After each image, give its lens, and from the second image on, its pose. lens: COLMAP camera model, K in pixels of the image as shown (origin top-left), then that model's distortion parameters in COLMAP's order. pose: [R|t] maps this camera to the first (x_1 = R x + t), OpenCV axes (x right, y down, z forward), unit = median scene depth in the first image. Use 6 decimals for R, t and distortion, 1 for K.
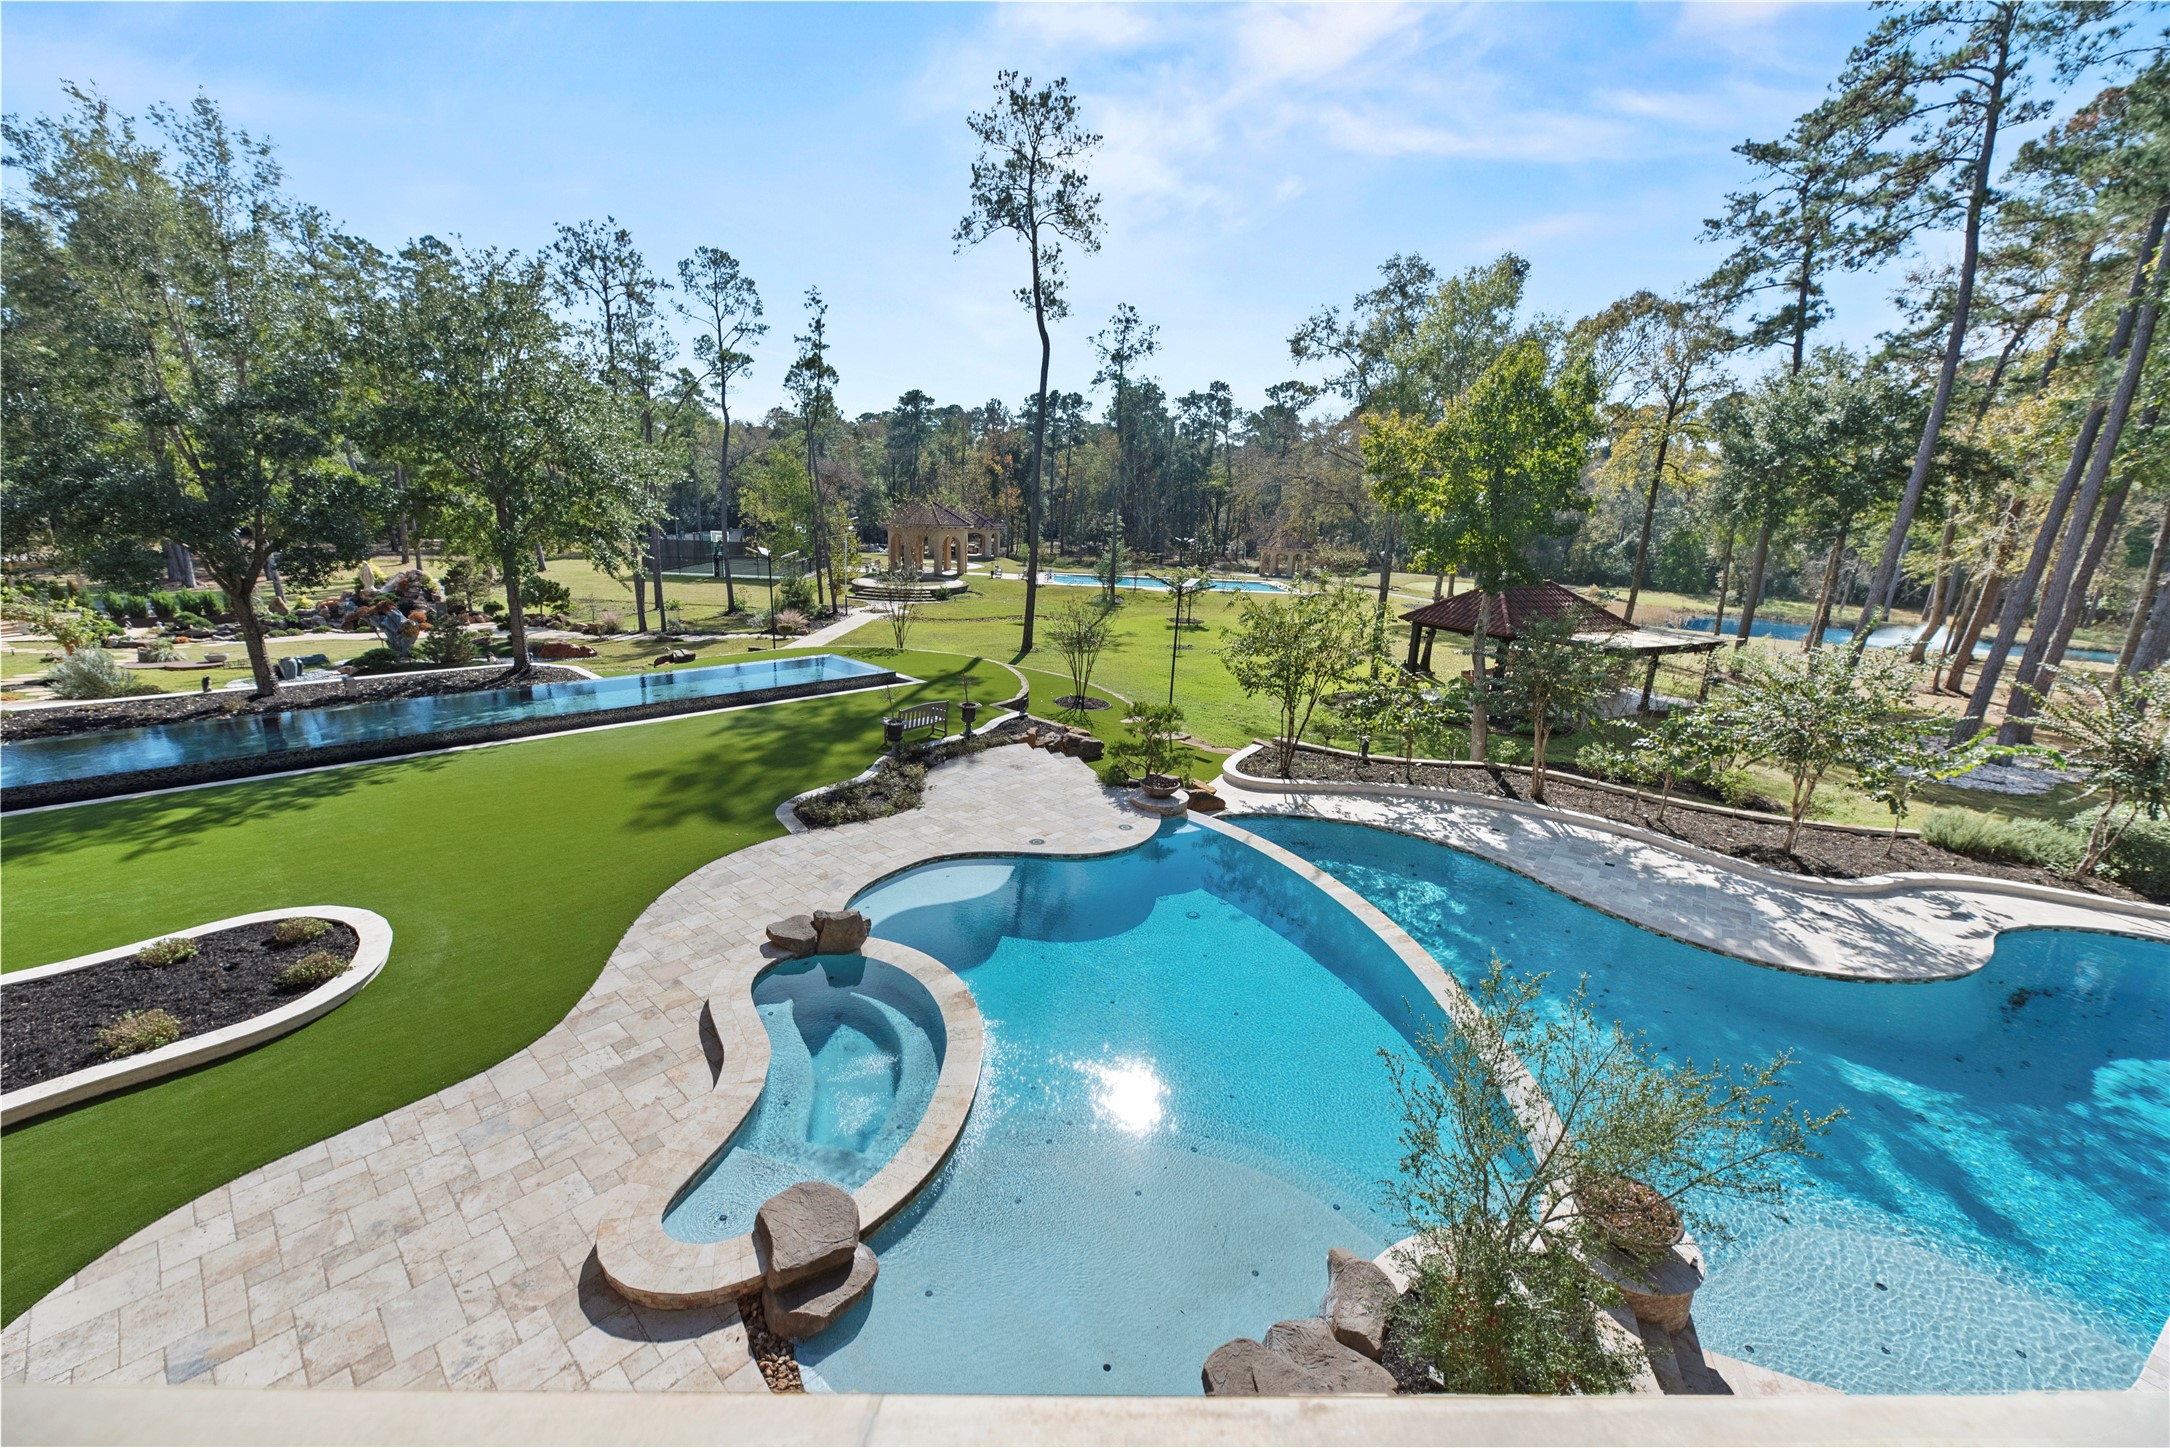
lens RADIAL K [[878.8, 0, 1081.3], [0, 878.8, 731.8], [0, 0, 1]] dist [0.002770, 0.000545]
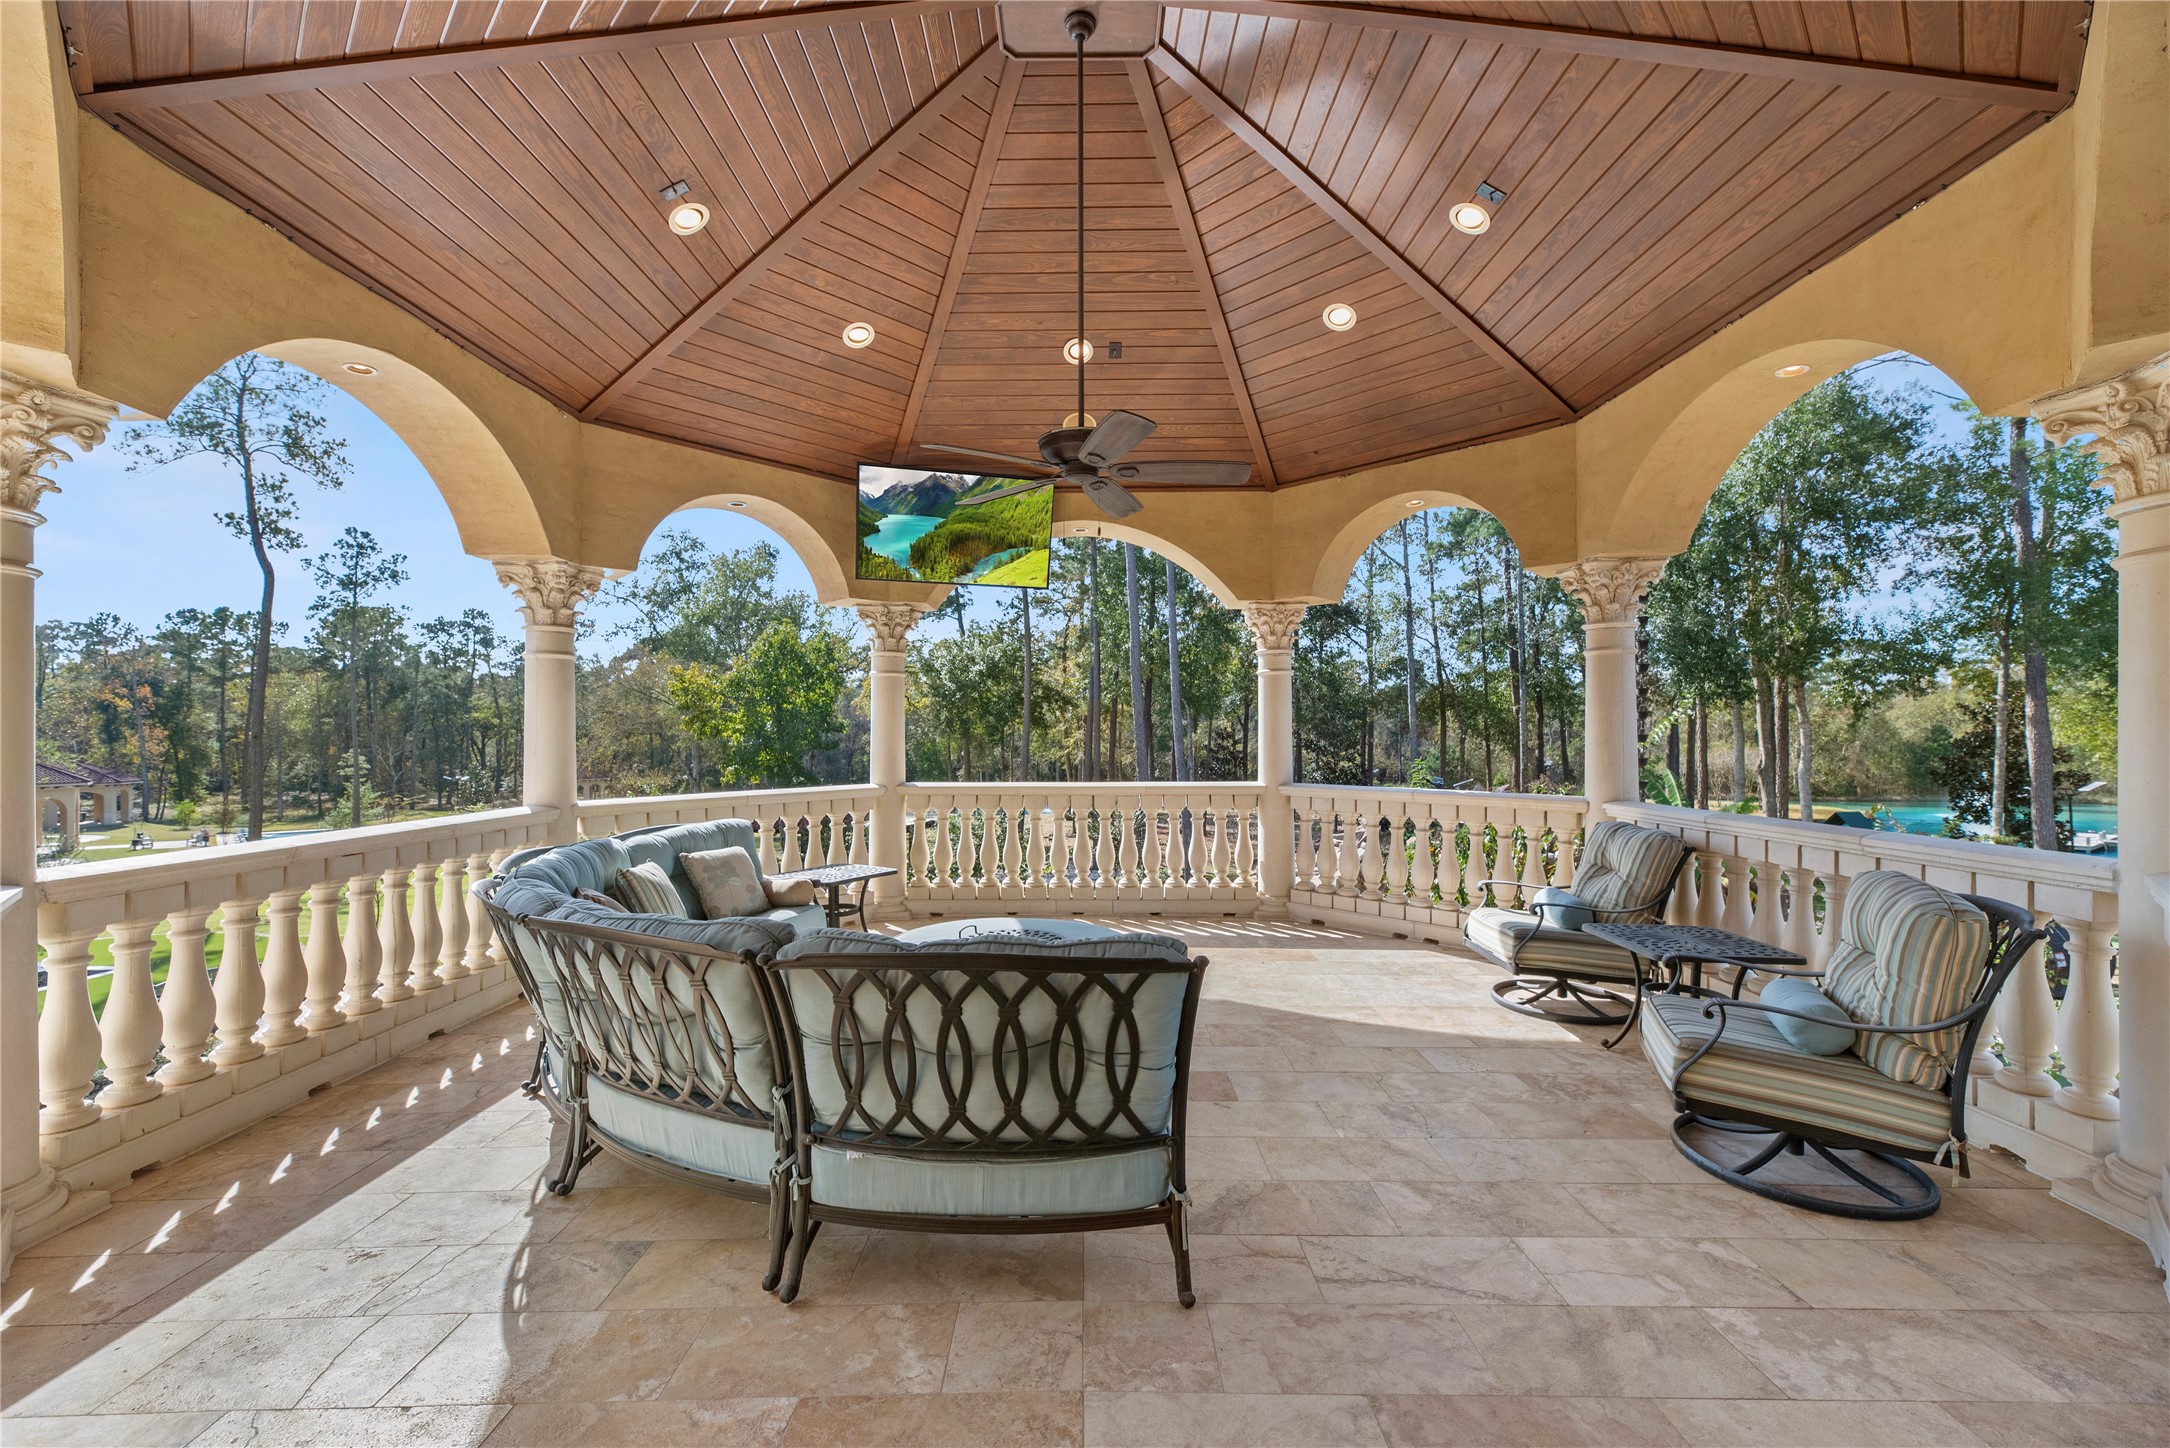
lens RADIAL K [[878.8, 0, 1084.0], [0, 878.8, 733.6], [0, 0, 1]] dist [0.002770, 0.000545]
pose [[0.727650, -0.040959, 0.684725, -0.057180], [0.207273, 0.964682, -0.162560, 0.031326], [-0.653884, 0.260212, 0.710441, -0.131761]]
